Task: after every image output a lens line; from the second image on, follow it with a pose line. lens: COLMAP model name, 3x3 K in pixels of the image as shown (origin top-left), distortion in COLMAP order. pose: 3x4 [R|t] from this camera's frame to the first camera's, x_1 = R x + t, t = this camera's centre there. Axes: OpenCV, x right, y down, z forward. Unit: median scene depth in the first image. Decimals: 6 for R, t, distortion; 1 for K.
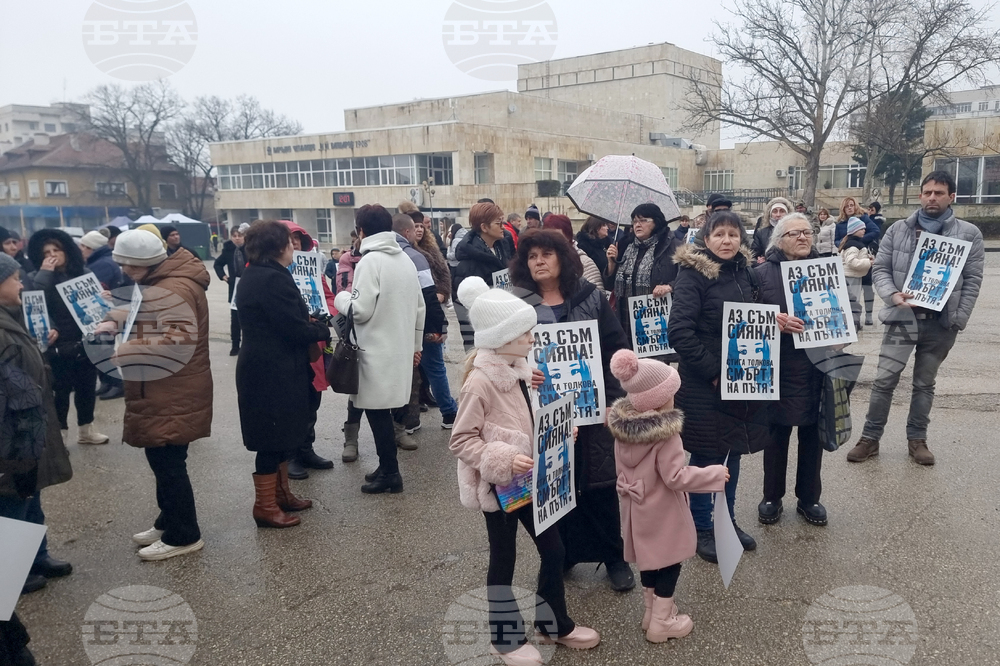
lens RADIAL K [[831.8, 0, 596.7], [0, 831.8, 336.9], [0, 0, 1]] dist [0.080683, -0.084513]
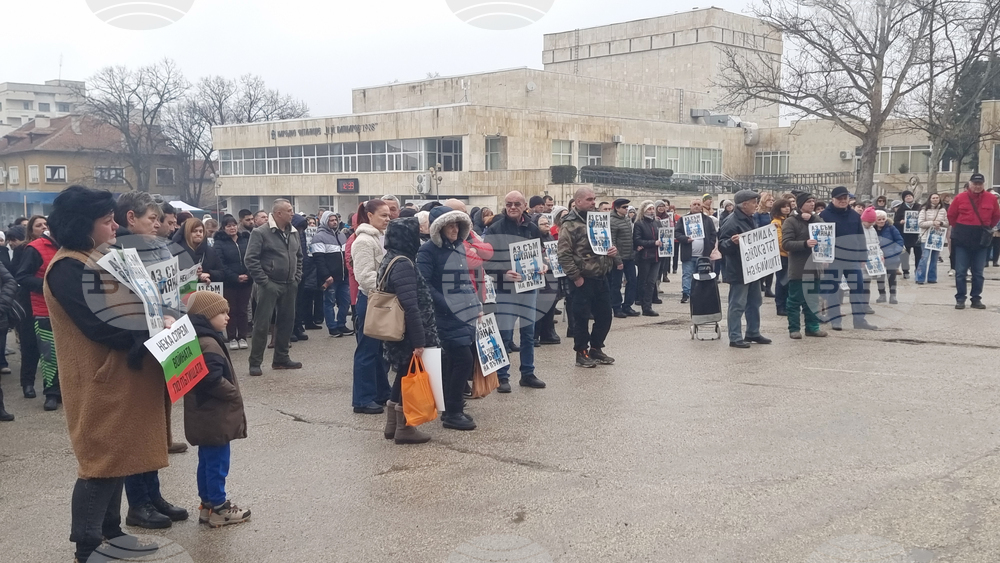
lens RADIAL K [[1023.8, 0, 506.1], [0, 1023.8, 279.3], [0, 0, 1]] dist [0.106339, -0.152148]
pose [[0.990475, 0.014717, -0.136902, 0.028983], [-0.024109, 0.997448, -0.067199, 0.011196], [0.135563, 0.069860, 0.988303, -0.092766]]
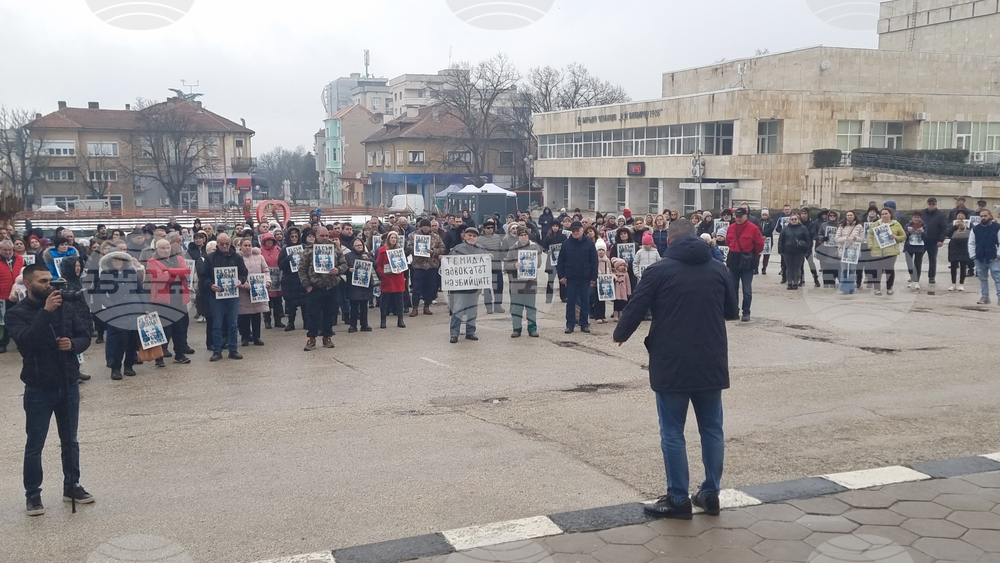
lens RADIAL K [[1023.8, 0, 506.1], [0, 1023.8, 279.3], [0, 0, 1]] dist [0.106339, -0.152148]
pose [[0.867714, 0.053270, -0.494200, 0.165188], [-0.072147, 0.997209, -0.019186, 0.000106], [0.491799, 0.052303, 0.869136, -0.117490]]
